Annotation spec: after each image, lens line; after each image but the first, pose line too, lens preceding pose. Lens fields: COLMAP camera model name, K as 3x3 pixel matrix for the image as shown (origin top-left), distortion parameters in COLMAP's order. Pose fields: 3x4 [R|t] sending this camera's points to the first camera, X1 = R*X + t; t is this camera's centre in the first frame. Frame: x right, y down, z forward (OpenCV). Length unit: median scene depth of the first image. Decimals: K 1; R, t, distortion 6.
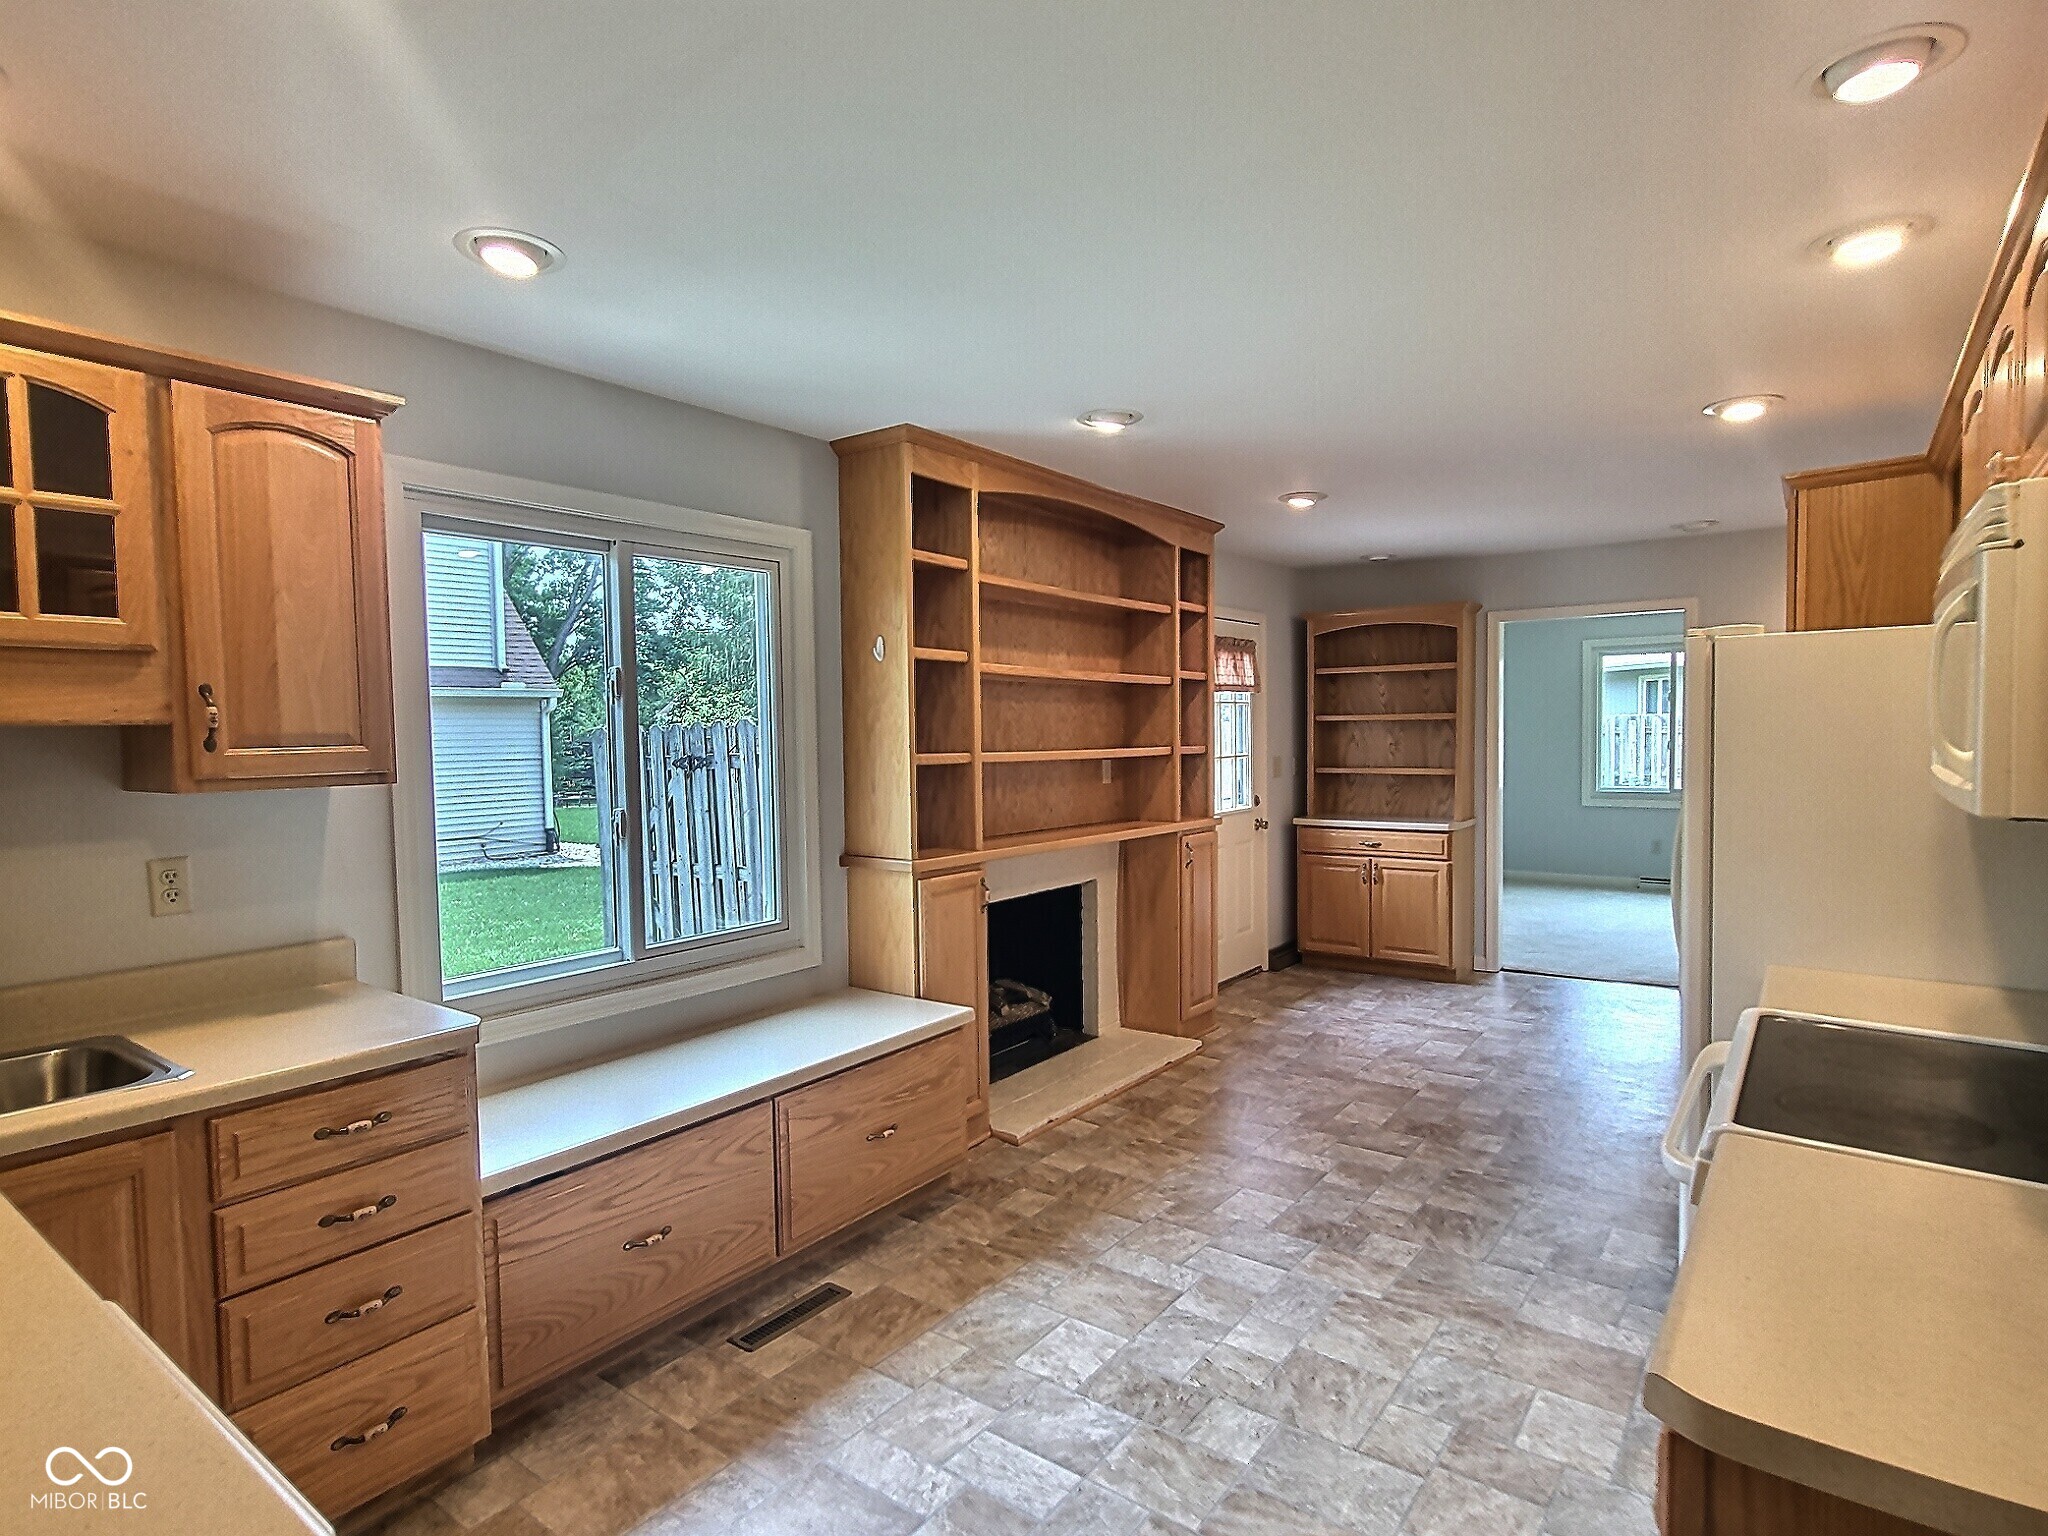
lens RADIAL K [[1116.9, 0, 1010.7], [0, 1116.9, 779.8], [0, 0, 1]] dist [0.002047, -0.000430]
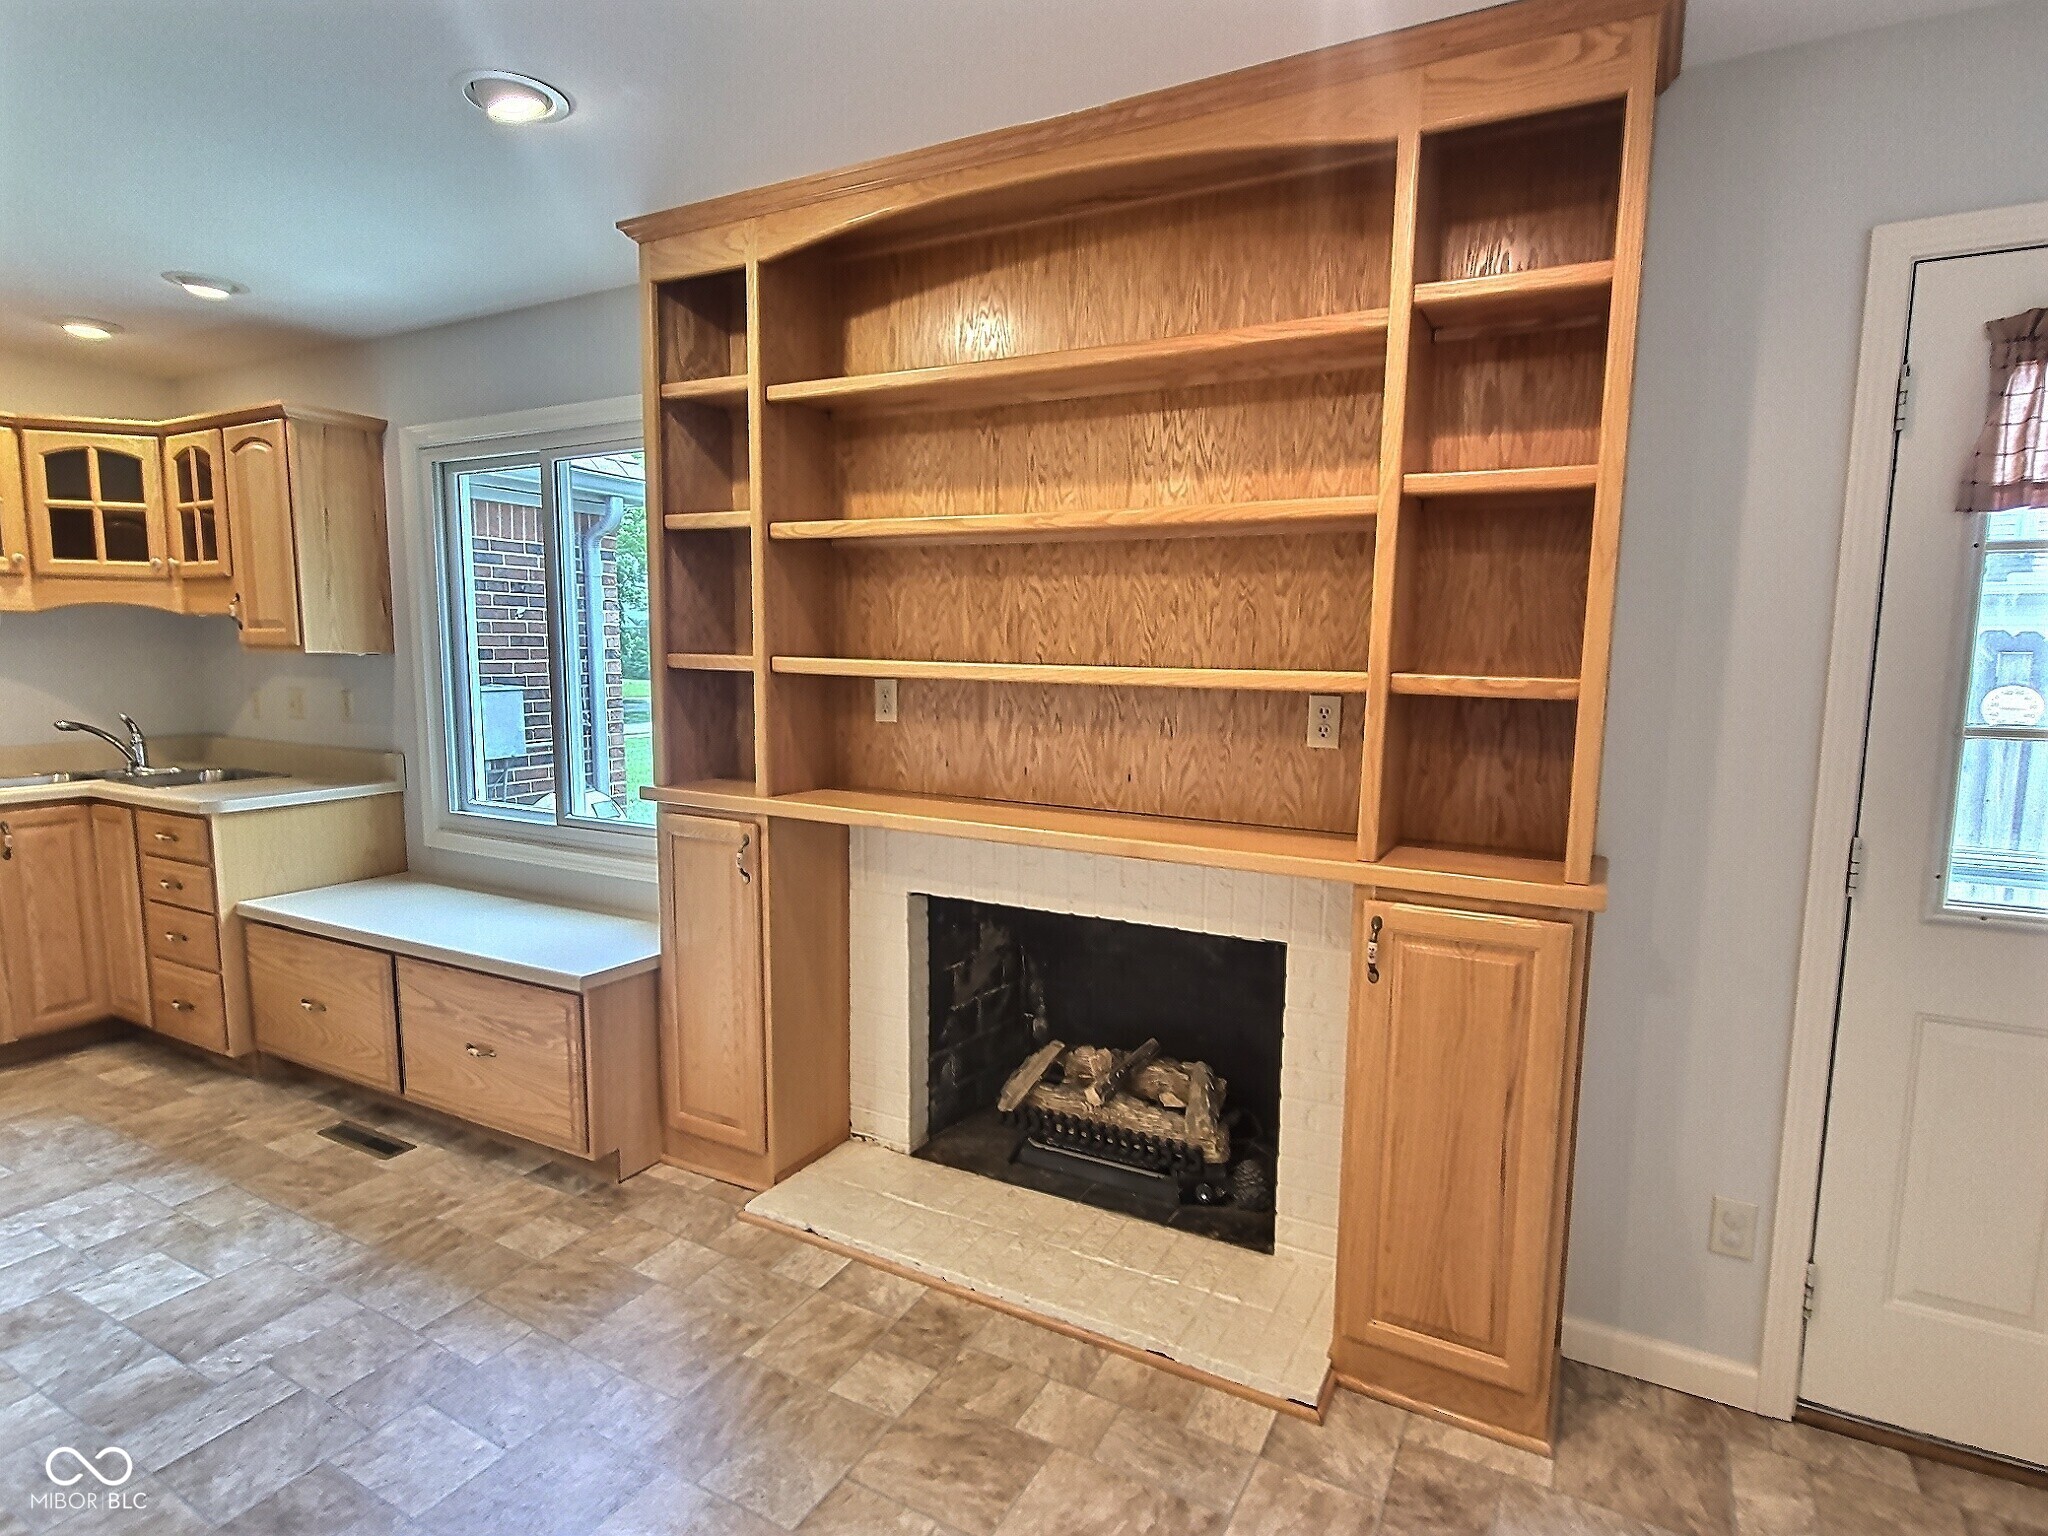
lens RADIAL K [[1116.9, 0, 1024.3], [0, 1116.9, 776.1], [0, 0, 1]] dist [0.002047, -0.000430]
pose [[0.129141, 0.135222, -0.982363, 0.818895], [-0.056588, 0.990049, 0.128841, -0.059341], [0.990010, 0.038951, 0.135508, 1.283970]]
